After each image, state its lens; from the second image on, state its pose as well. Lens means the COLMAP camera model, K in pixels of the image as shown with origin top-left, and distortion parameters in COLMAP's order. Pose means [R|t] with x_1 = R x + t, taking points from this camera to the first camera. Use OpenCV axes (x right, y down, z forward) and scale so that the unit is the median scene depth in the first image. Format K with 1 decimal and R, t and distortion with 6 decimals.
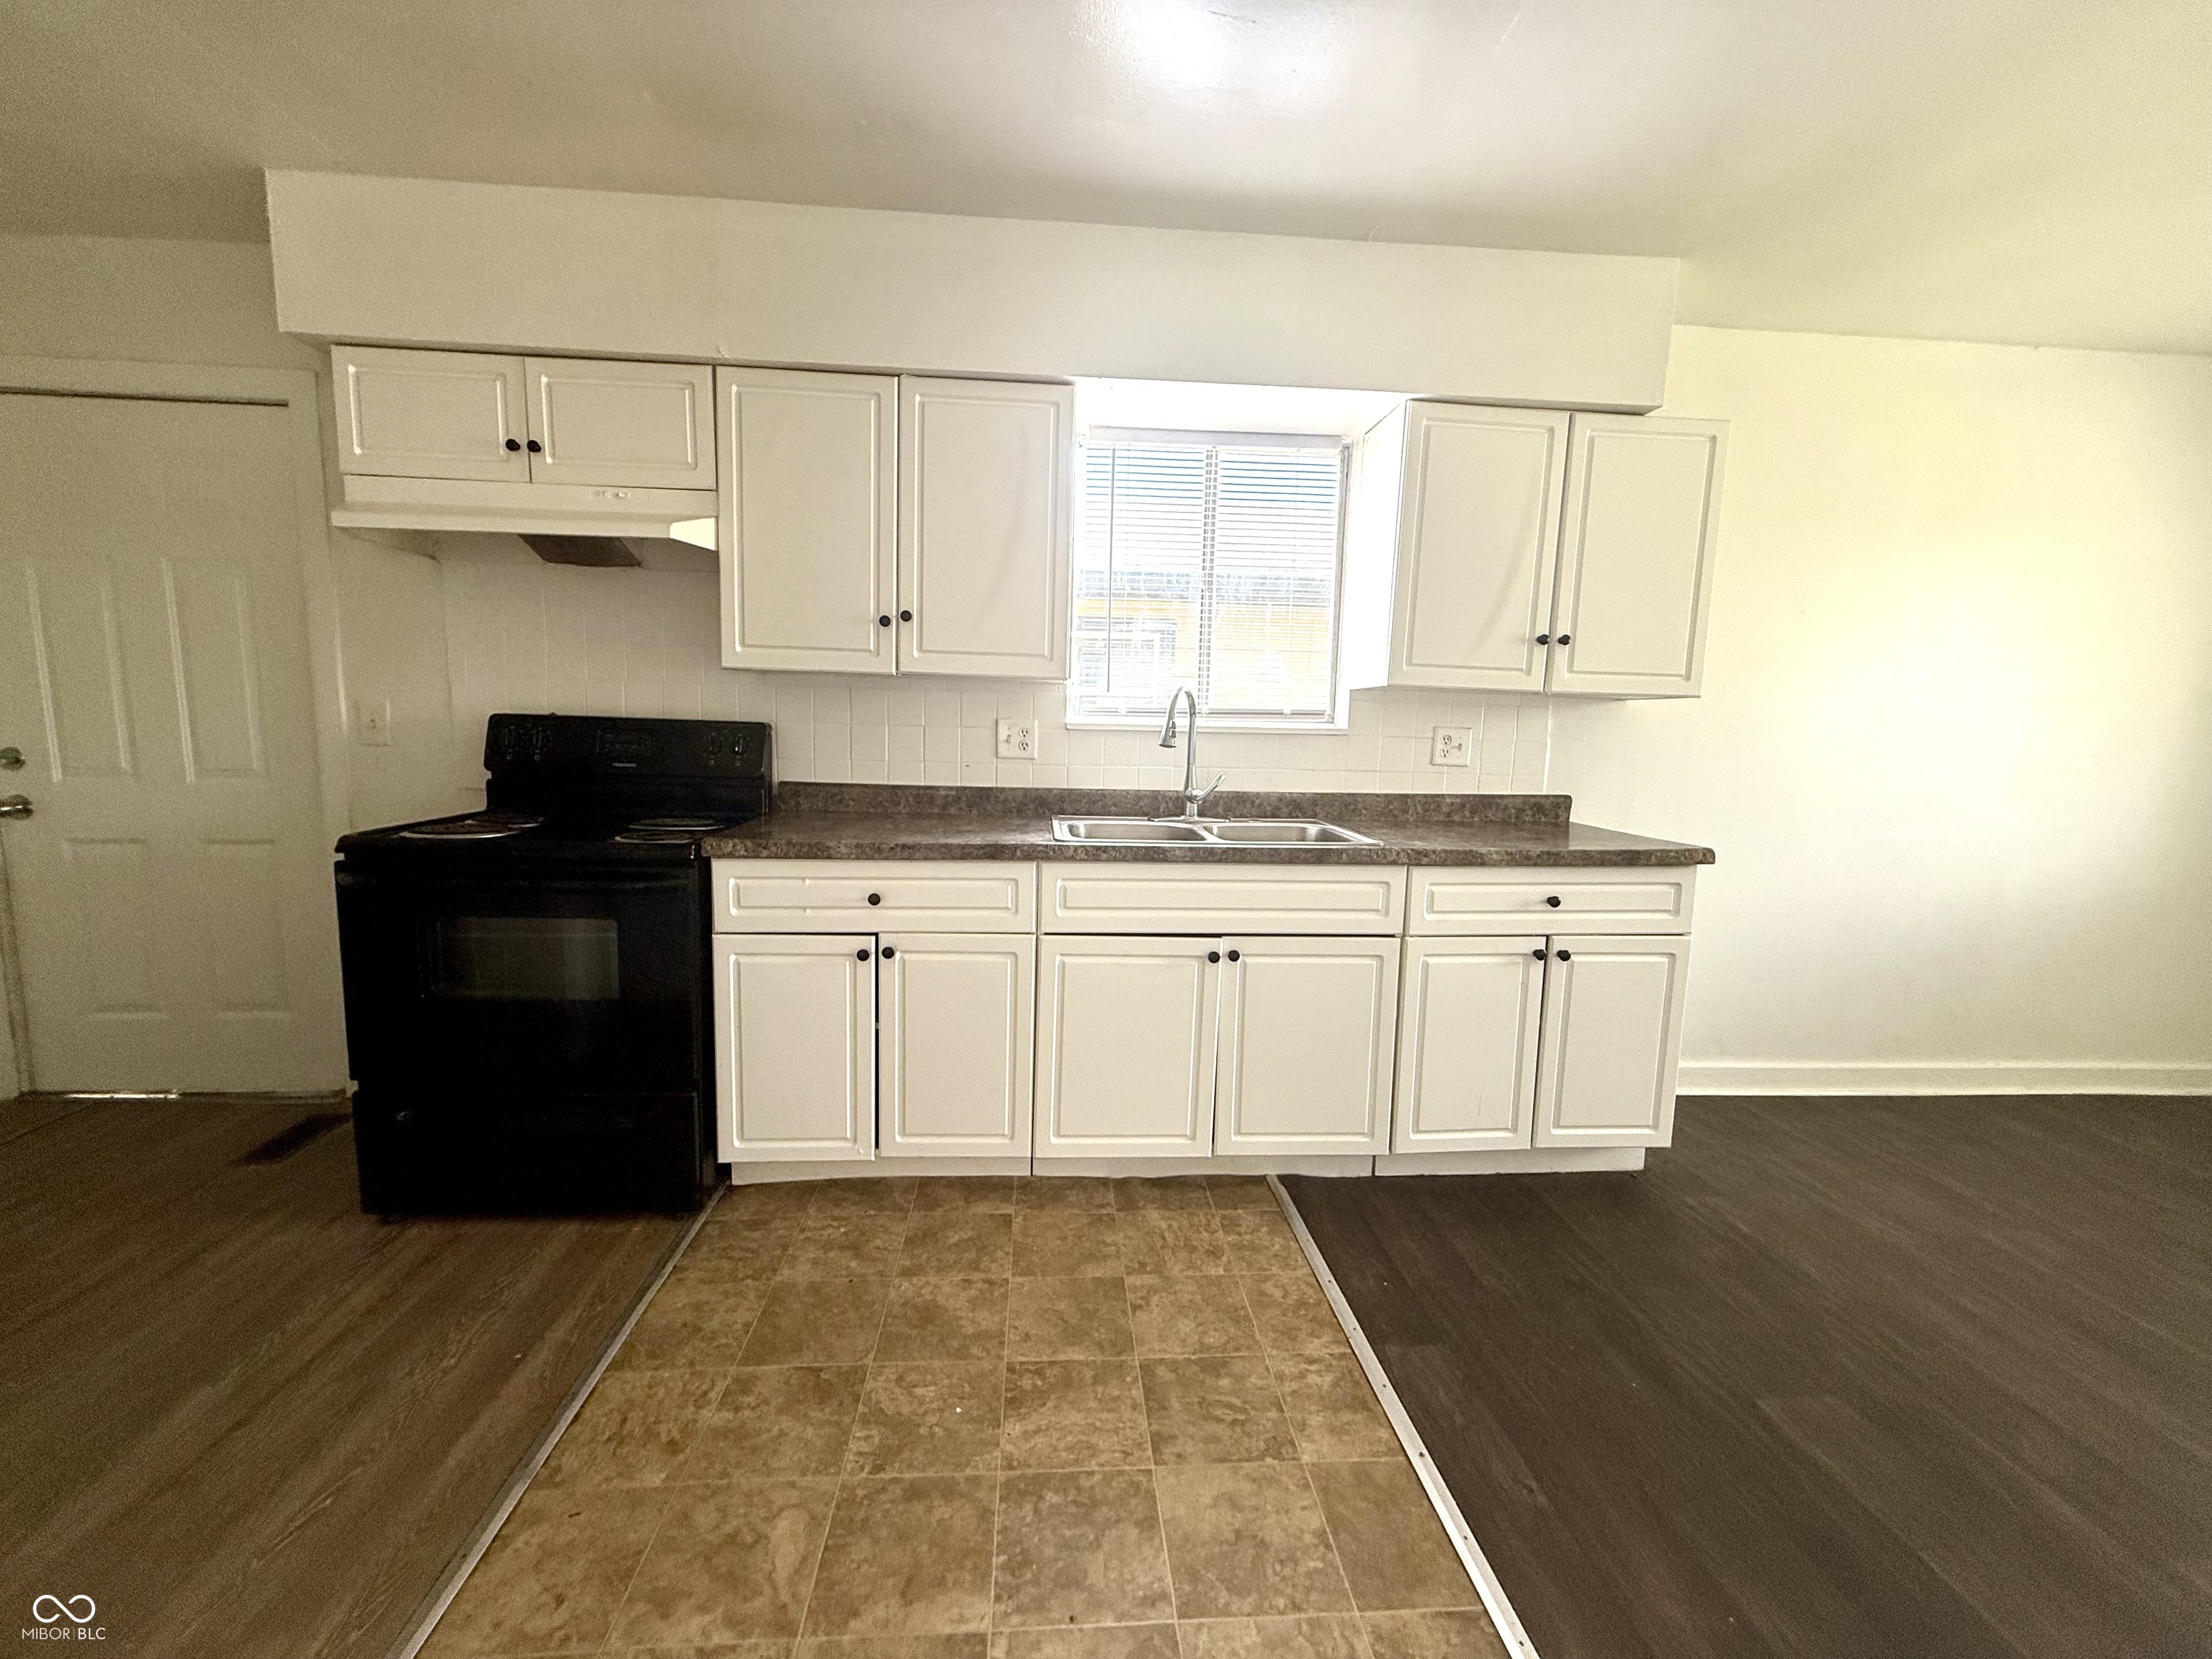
lens RADIAL K [[882.2, 0, 1100.6], [0, 882.2, 830.2], [0, 0, 1]] dist [0.000427, 0.000267]
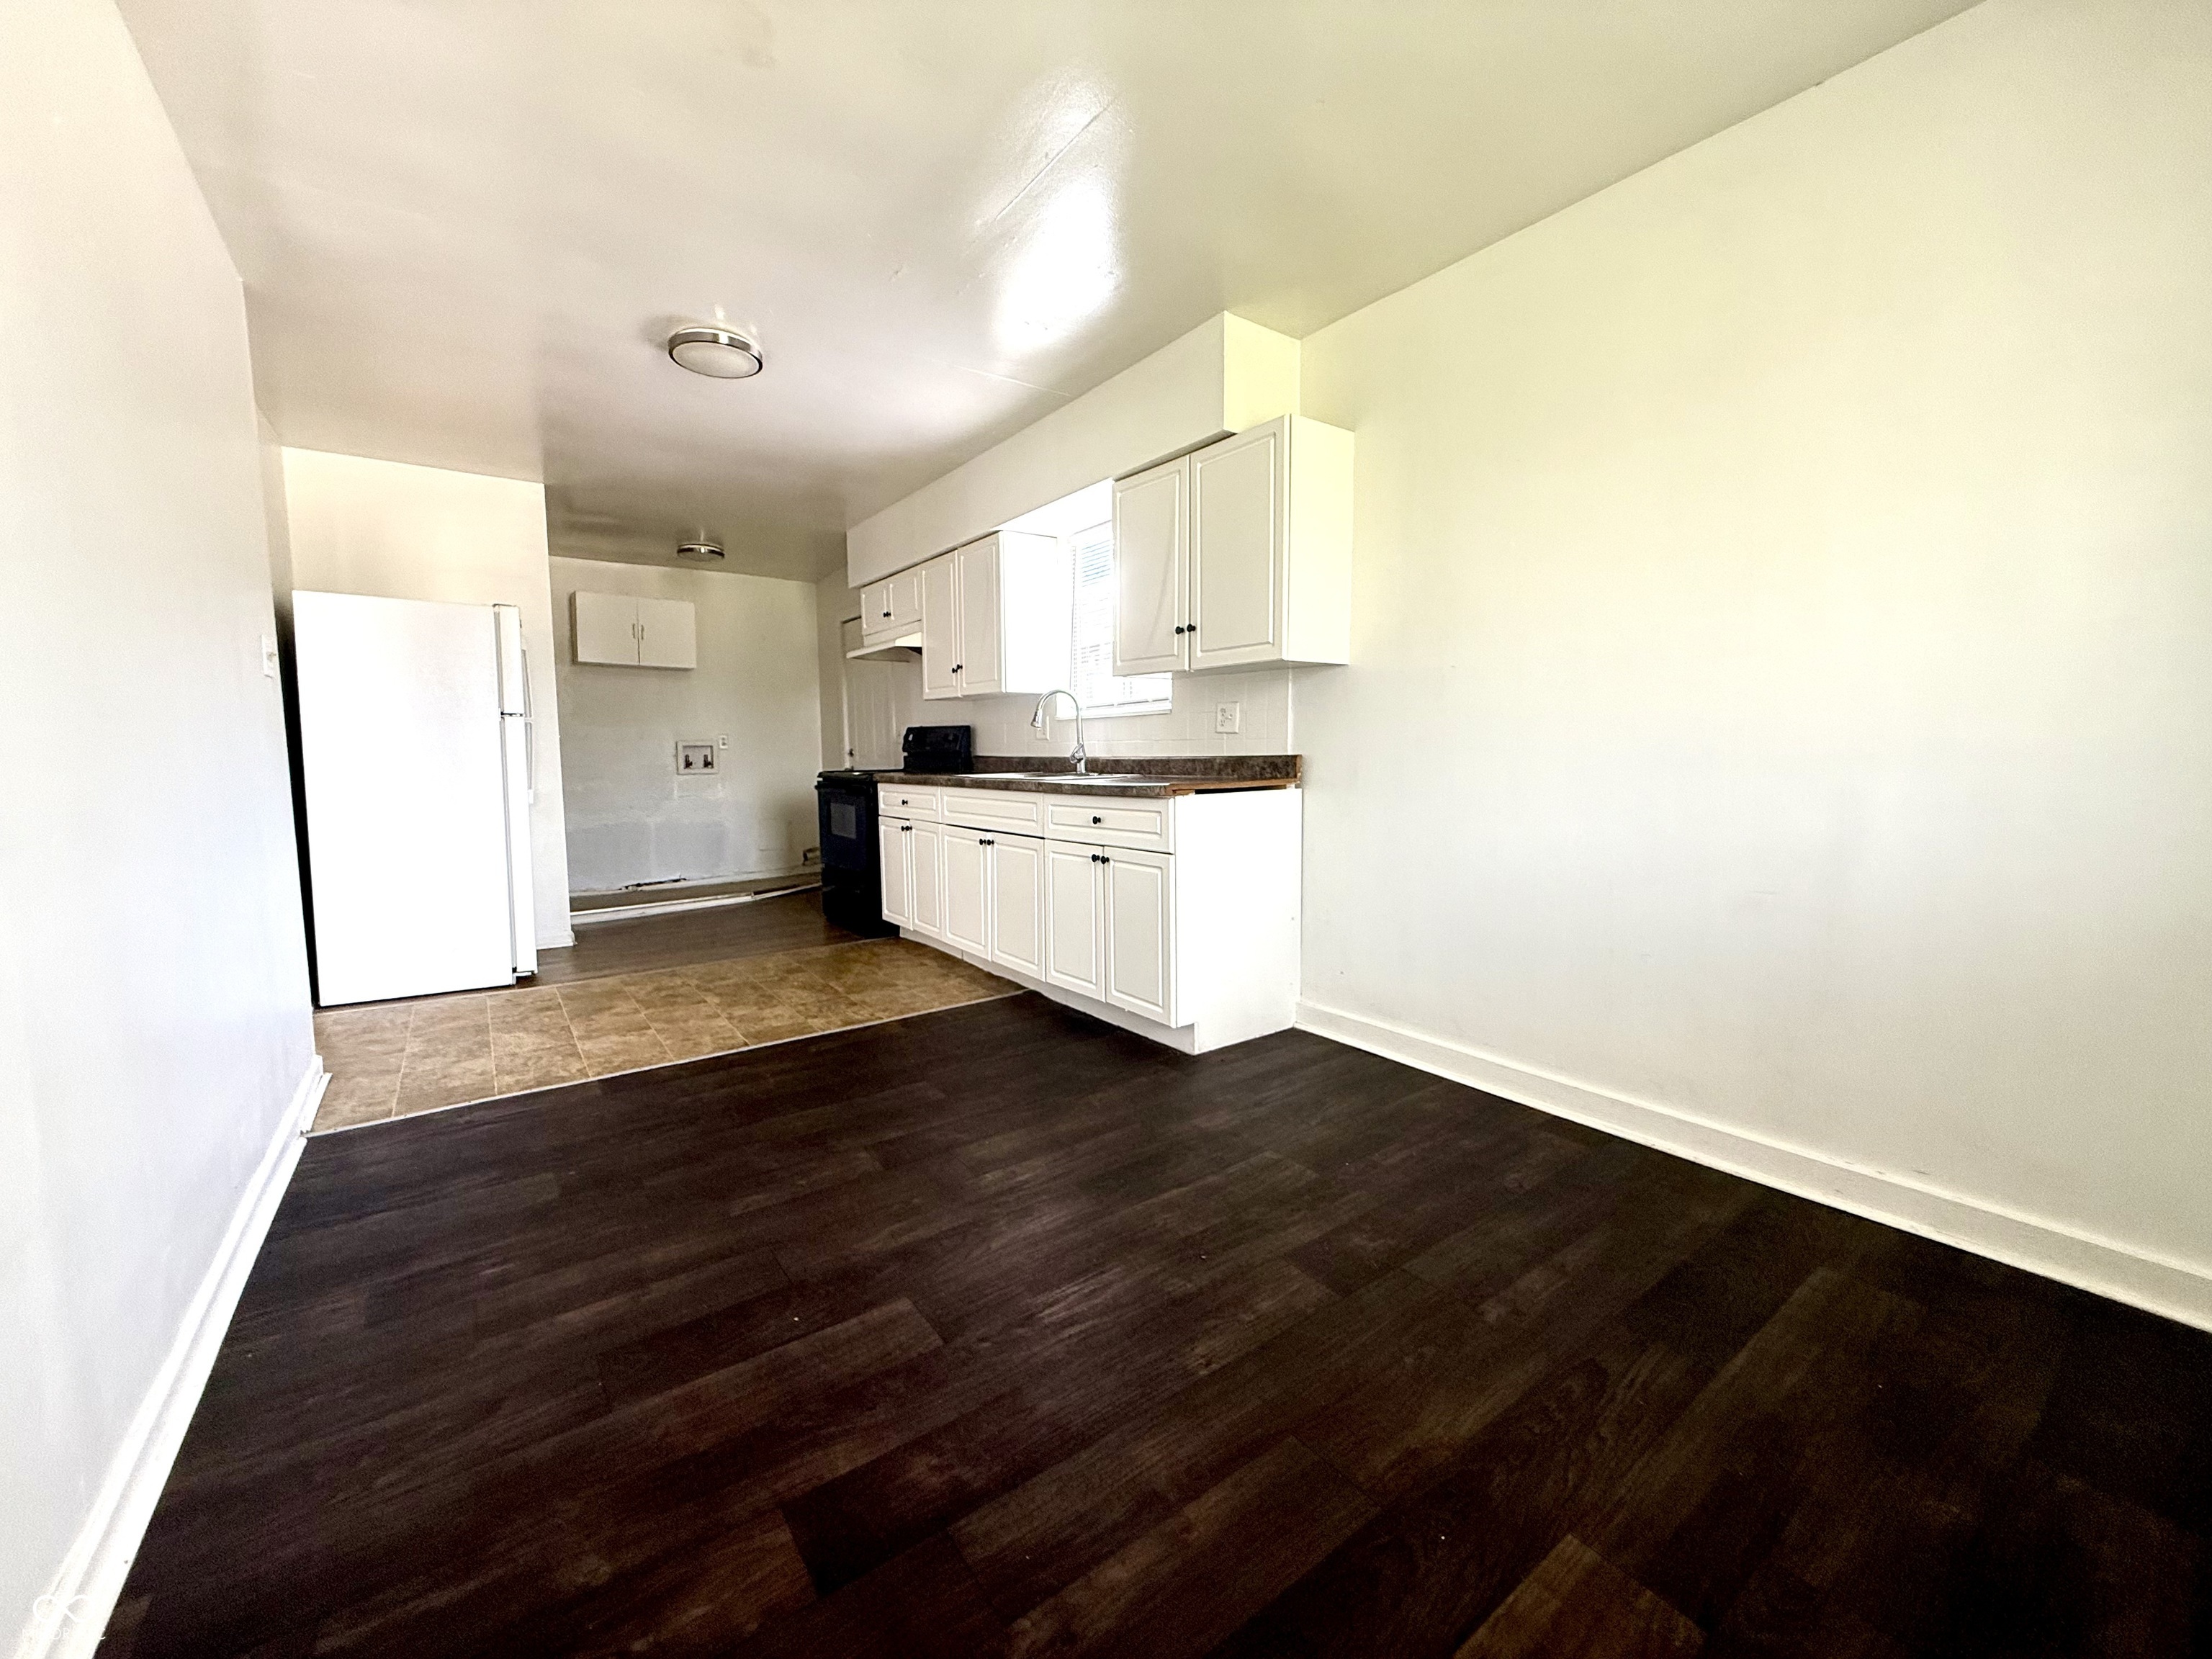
lens RADIAL K [[884.8, 0, 1100.9], [0, 884.8, 829.9], [0, 0, 1]] dist [0.001391, -0.000165]
pose [[0.526736, 0.048890, -0.848622, 1.752317], [-0.079459, 0.996805, 0.008108, 0.085710], [0.846307, 0.063160, 0.528938, 0.256475]]
